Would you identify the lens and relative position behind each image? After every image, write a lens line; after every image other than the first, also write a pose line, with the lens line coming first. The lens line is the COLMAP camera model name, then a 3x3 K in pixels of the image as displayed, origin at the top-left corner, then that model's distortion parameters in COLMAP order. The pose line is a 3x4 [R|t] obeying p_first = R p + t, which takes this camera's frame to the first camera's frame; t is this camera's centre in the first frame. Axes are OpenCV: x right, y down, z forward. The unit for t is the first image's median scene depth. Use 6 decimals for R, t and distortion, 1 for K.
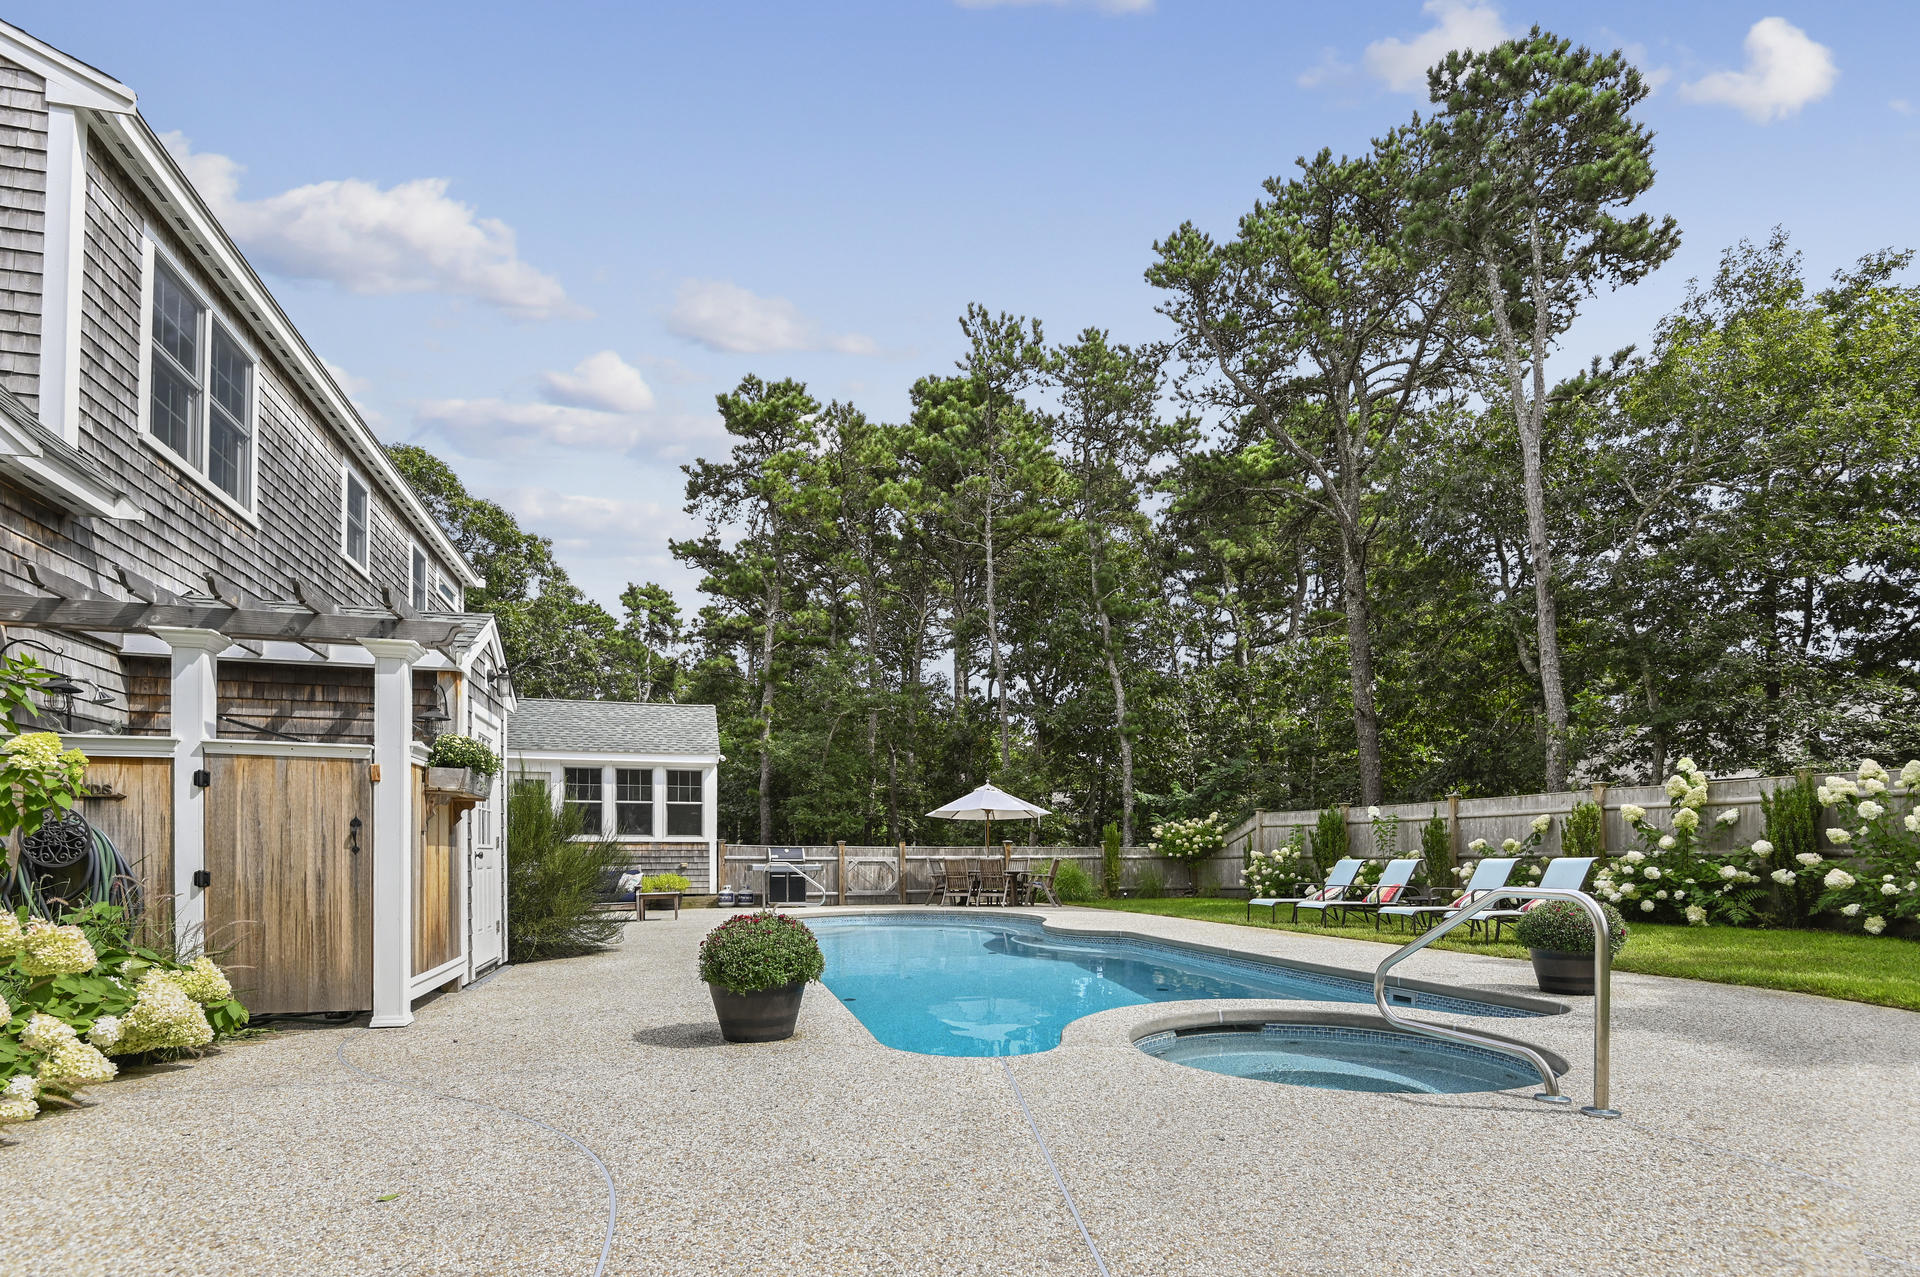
lens RADIAL K [[1020.9, 0, 1001.6], [0, 1020.9, 641.3], [0, 0, 1]] dist [-0.021140, -0.000247]
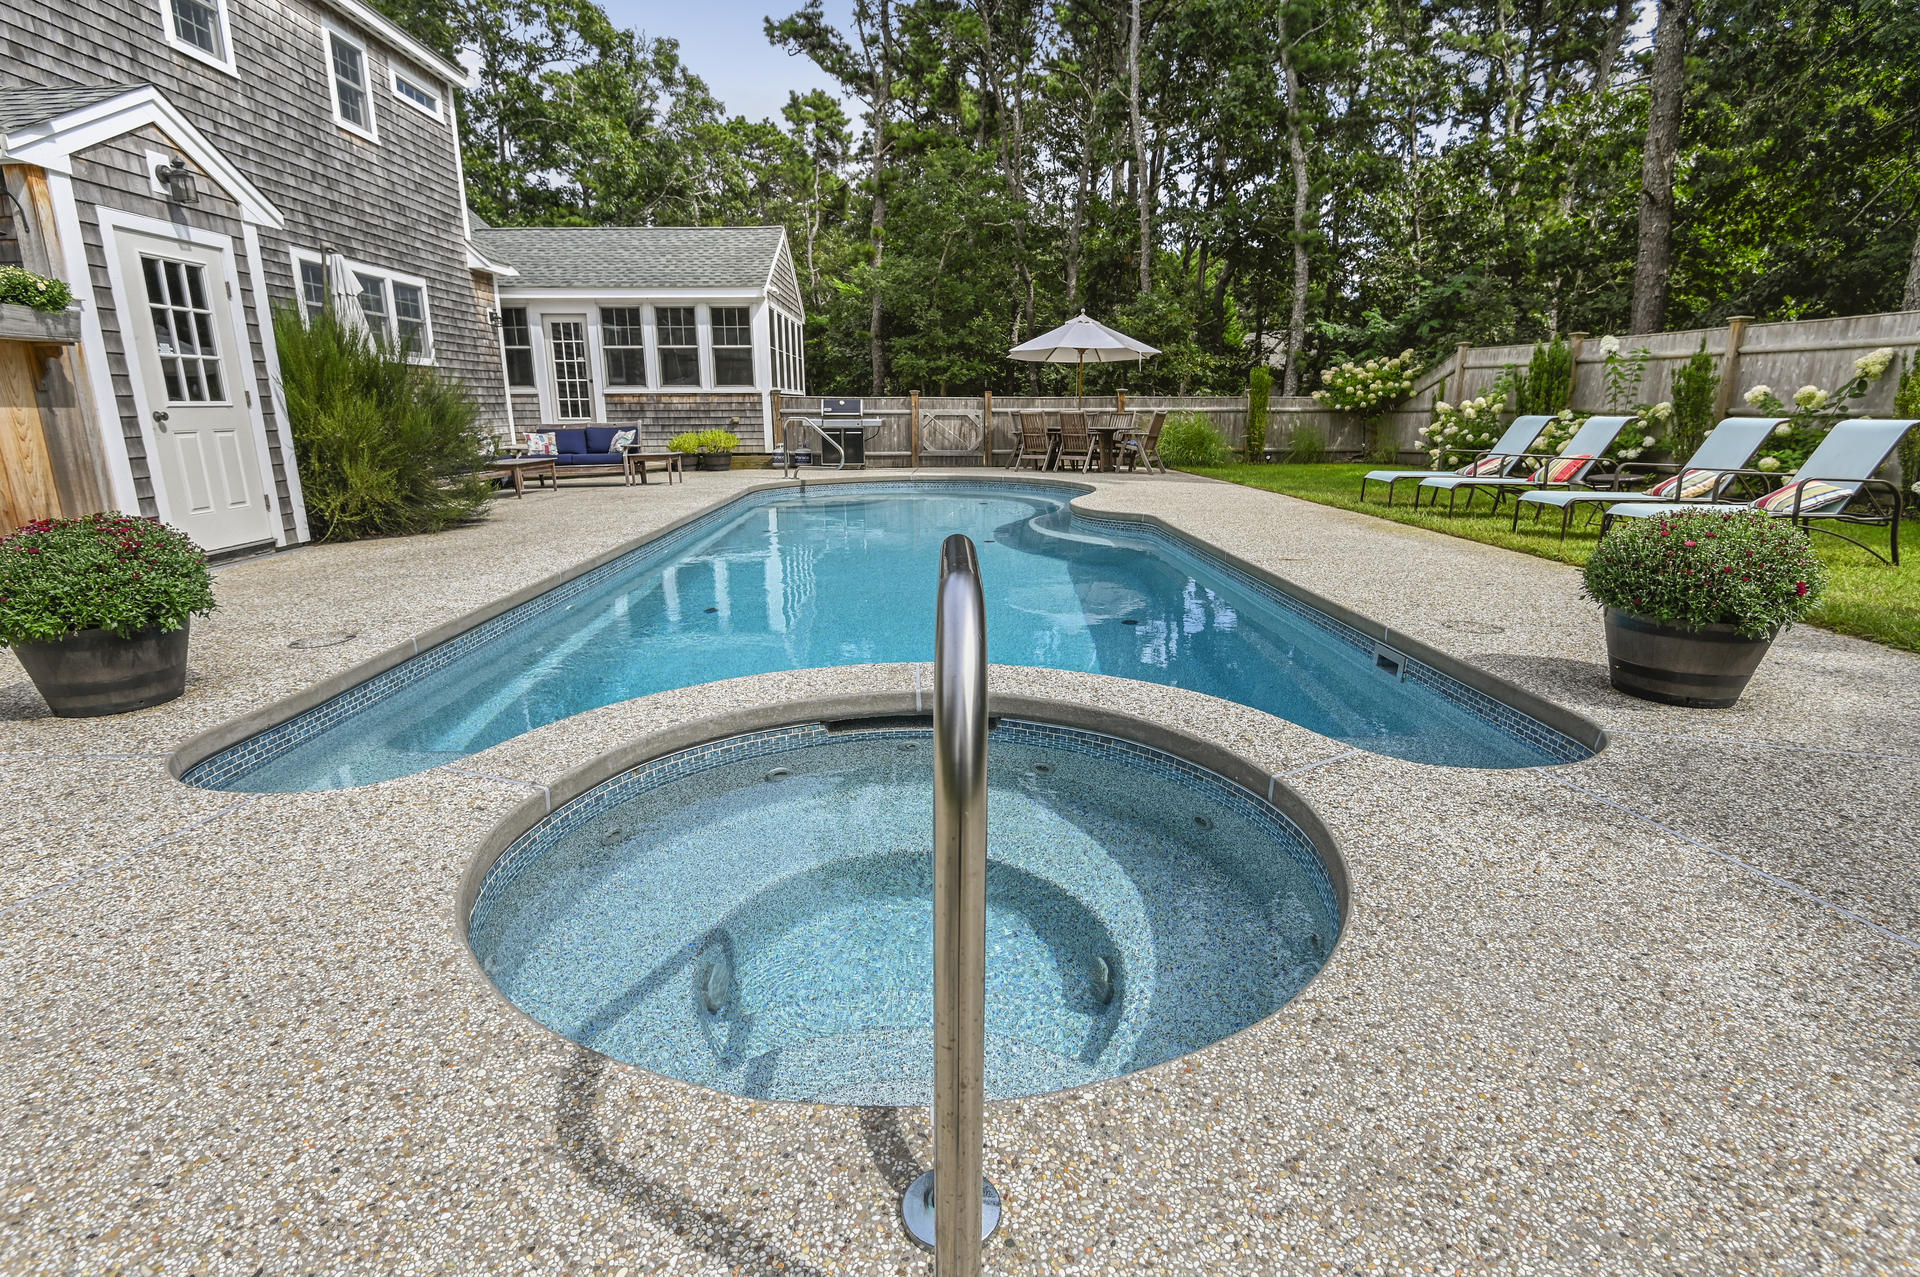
lens RADIAL K [[1121.8, 0, 960.9], [0, 1121.8, 601.6], [0, 0, 1]] dist [-0.003595, -0.033805]
pose [[0.966115, 0.042876, -0.254524, 0.117341], [0.054536, 0.929936, 0.363656, 0.028244], [0.252283, -0.365214, 0.896087, 0.141228]]
